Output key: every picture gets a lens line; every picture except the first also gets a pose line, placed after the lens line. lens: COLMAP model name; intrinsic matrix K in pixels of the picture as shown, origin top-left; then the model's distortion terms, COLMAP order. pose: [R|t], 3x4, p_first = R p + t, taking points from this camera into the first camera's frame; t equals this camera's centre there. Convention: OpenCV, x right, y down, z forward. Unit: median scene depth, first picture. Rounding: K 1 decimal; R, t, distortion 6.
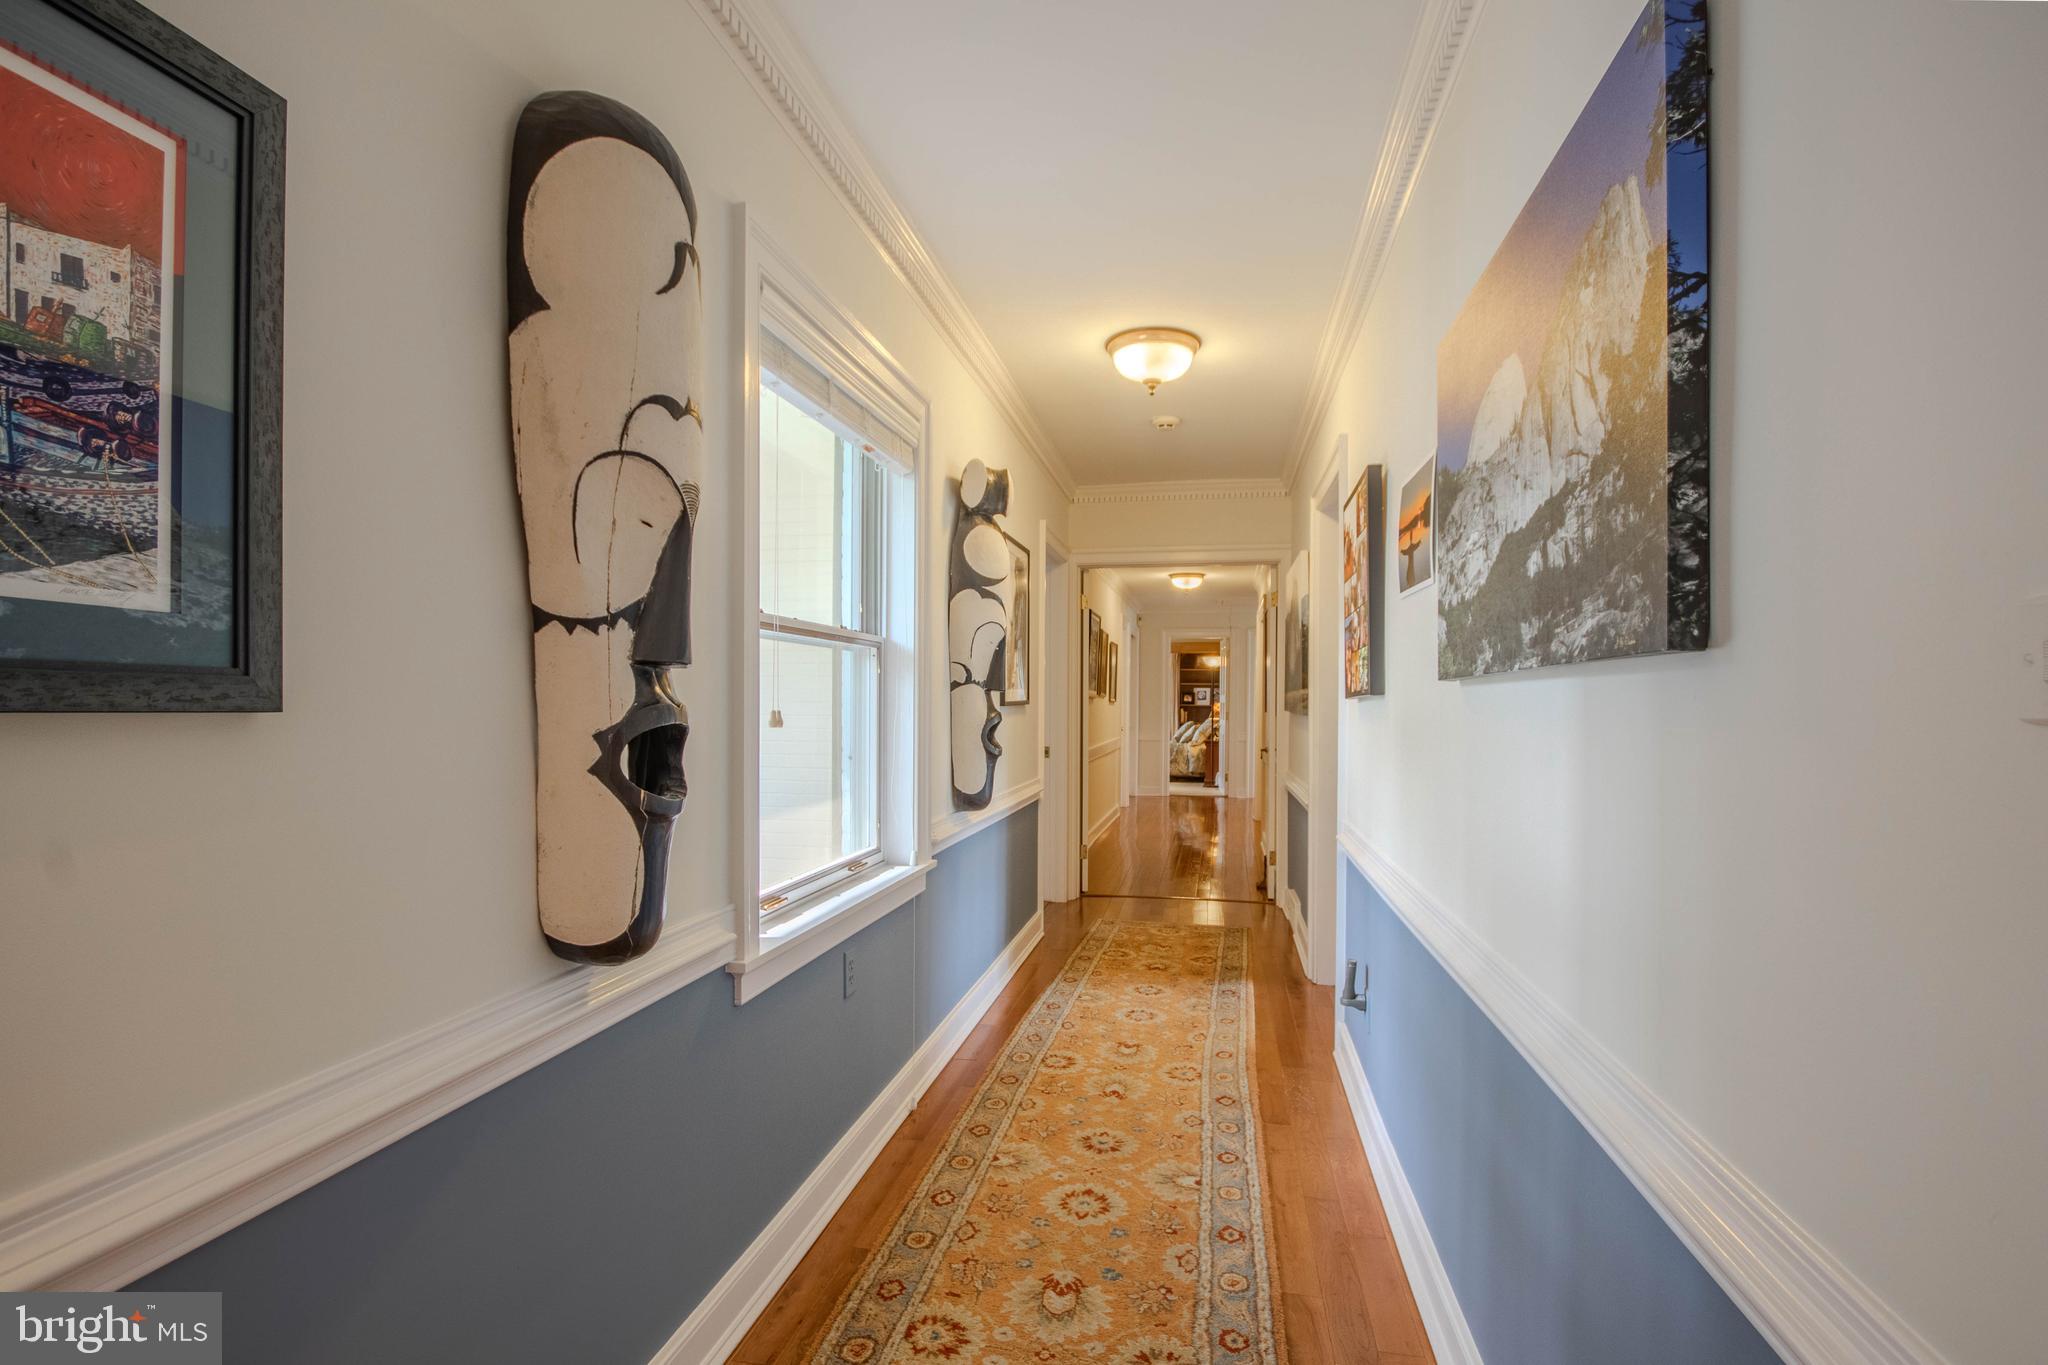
lens RADIAL K [[977.1, 0, 1023.4], [0, 977.1, 710.1], [0, 0, 1]] dist [0.014253, -0.012595]
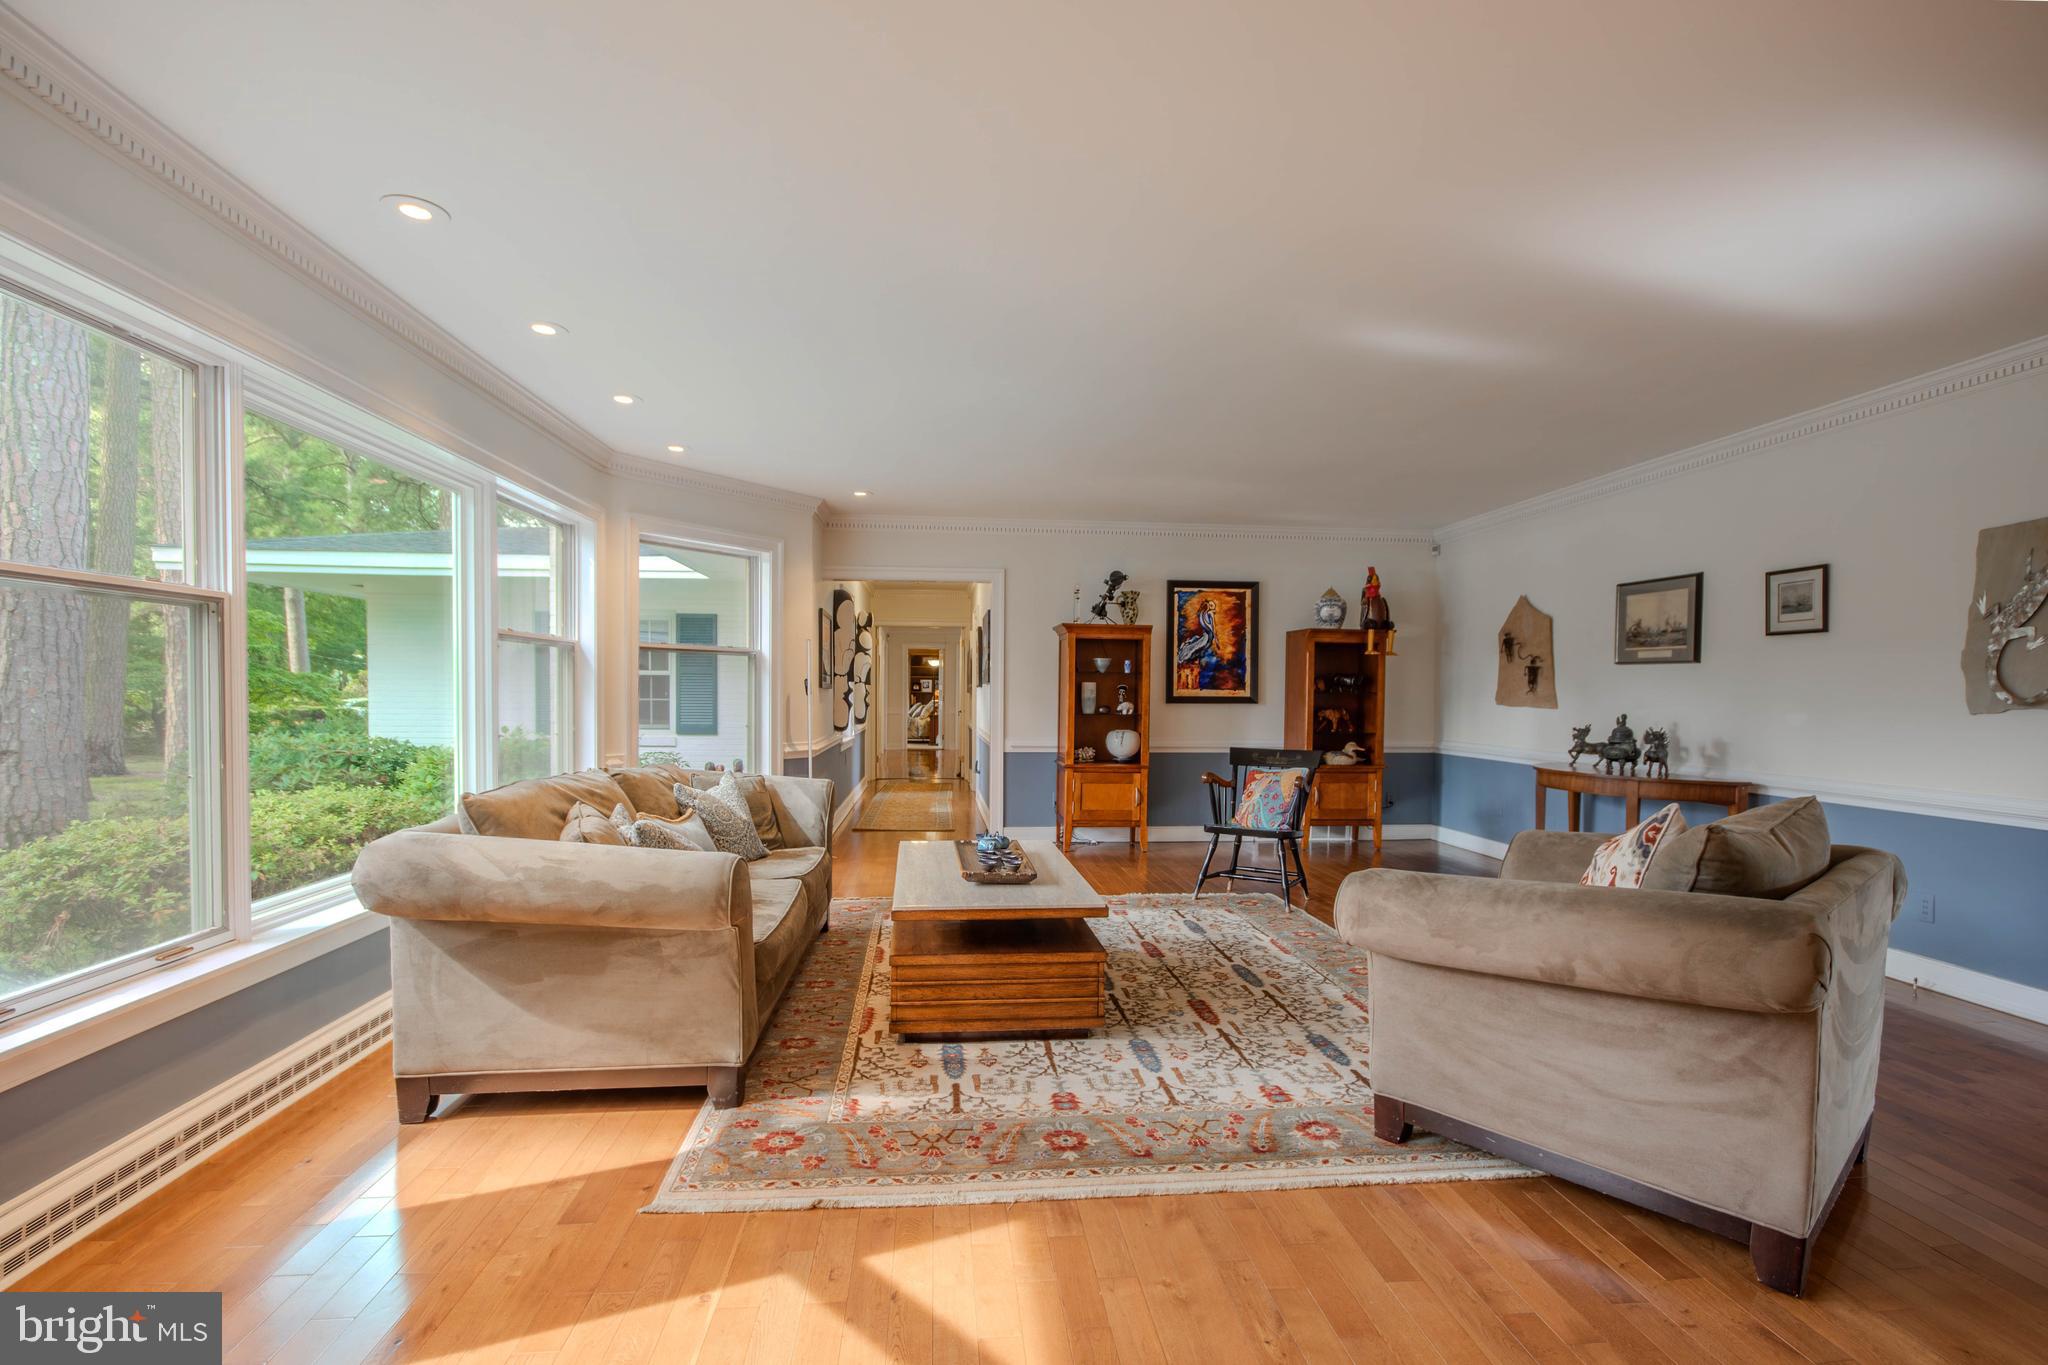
lens RADIAL K [[977.1, 0, 1023.4], [0, 977.1, 710.1], [0, 0, 1]] dist [0.014253, -0.012595]
pose [[0.959275, -0.002792, 0.282459, -0.100148], [-0.000616, 0.999928, 0.011977, 0.005097], [-0.282472, -0.011664, 0.959205, -0.484354]]
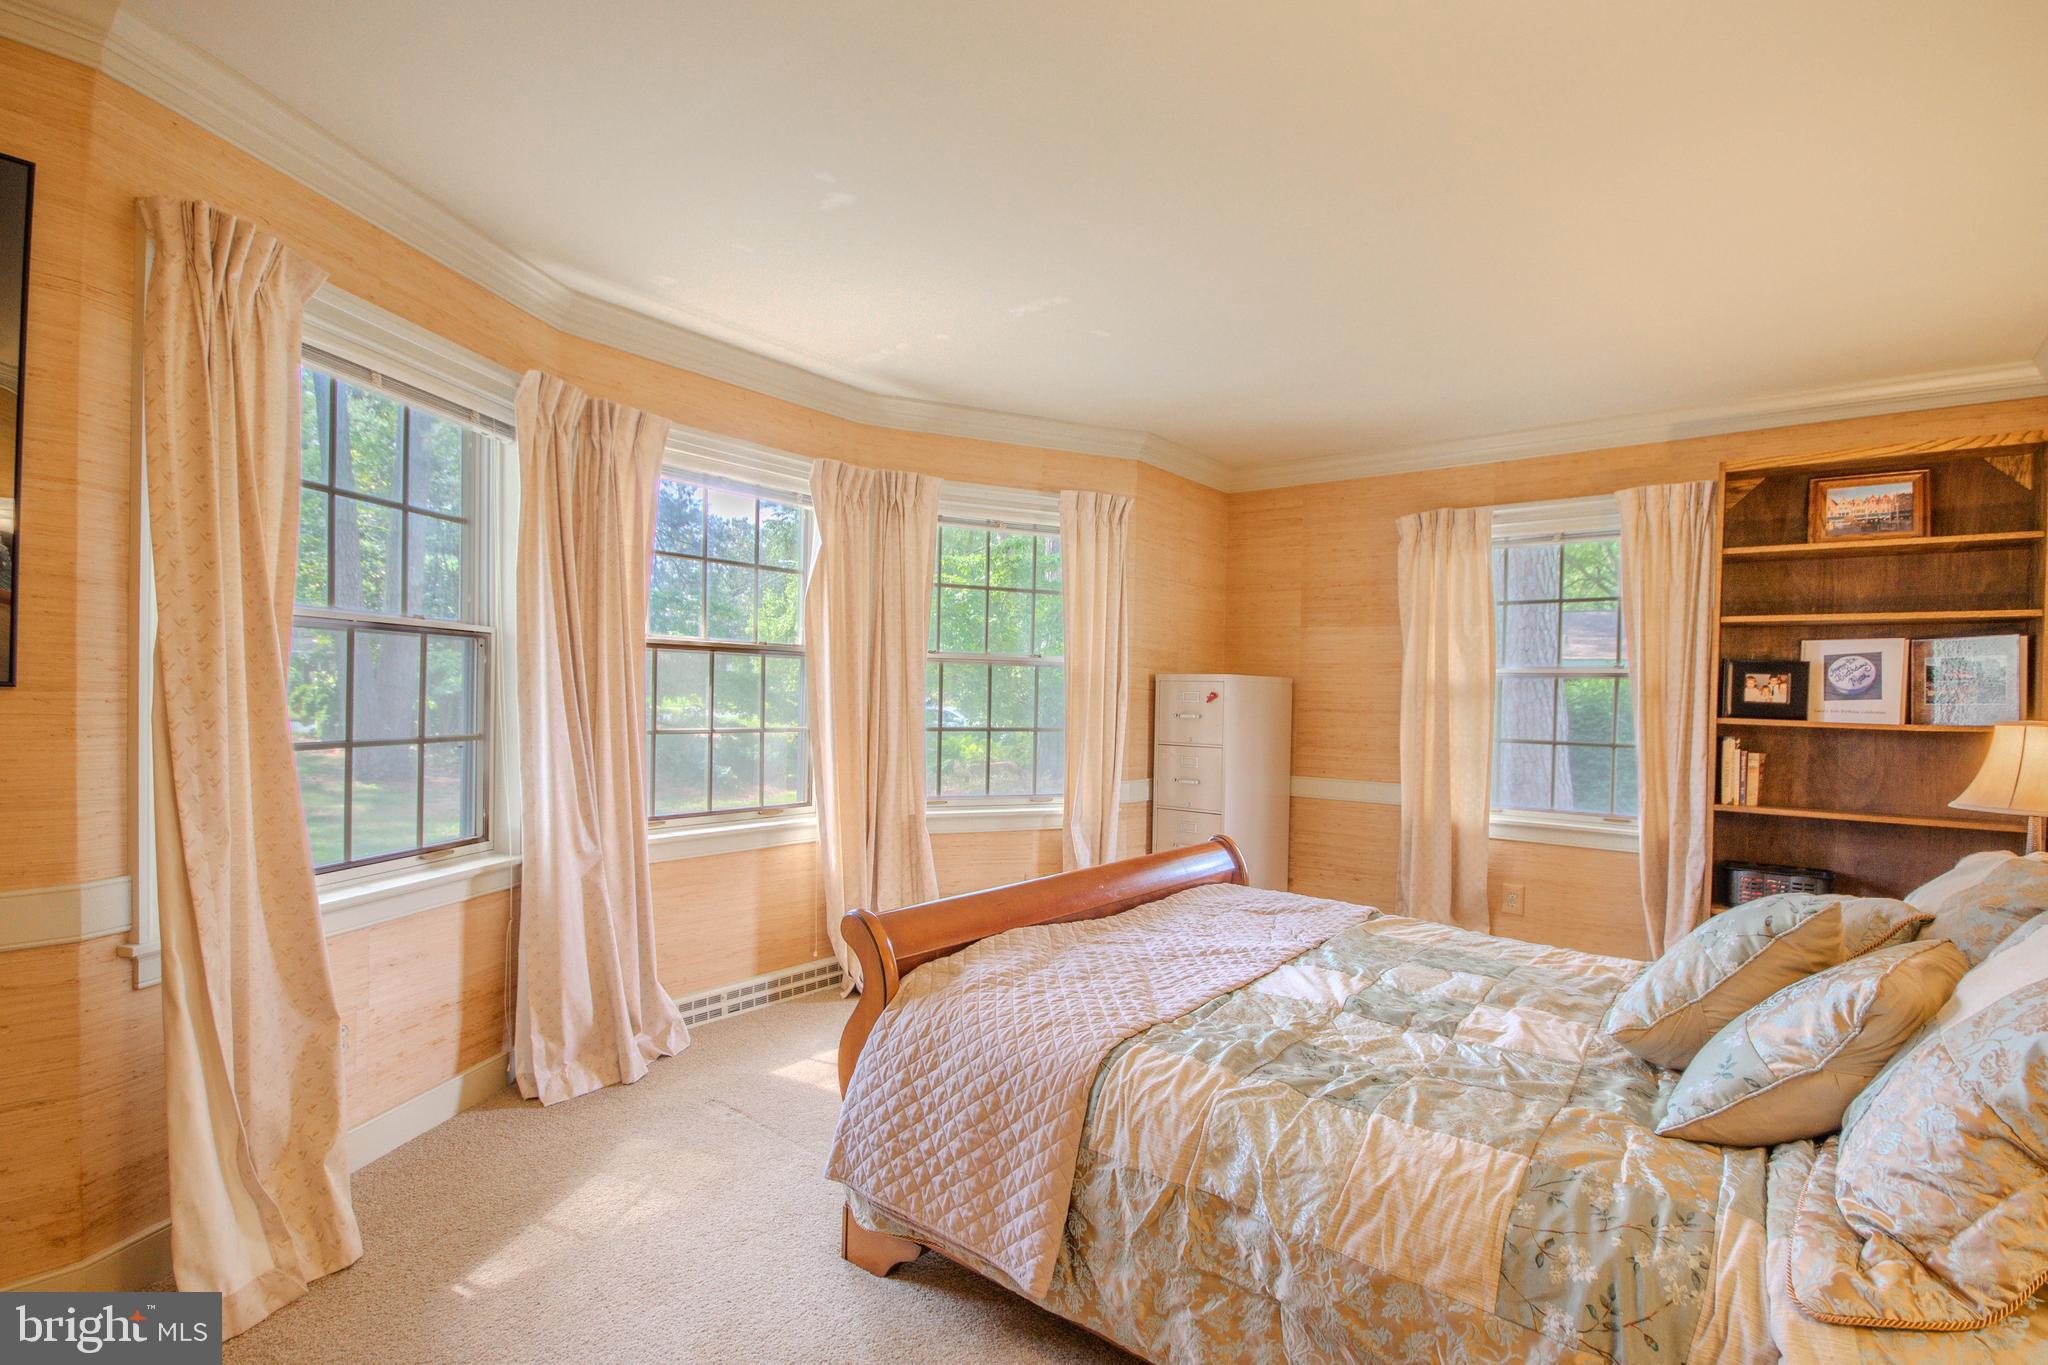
lens RADIAL K [[977.1, 0, 1023.4], [0, 977.1, 710.1], [0, 0, 1]] dist [0.014253, -0.012595]
pose [[0.889760, 0.021235, -0.455934, 0.151965], [-0.021771, 0.999755, 0.004077, -0.006309], [0.455909, 0.006299, 0.890004, 0.918983]]
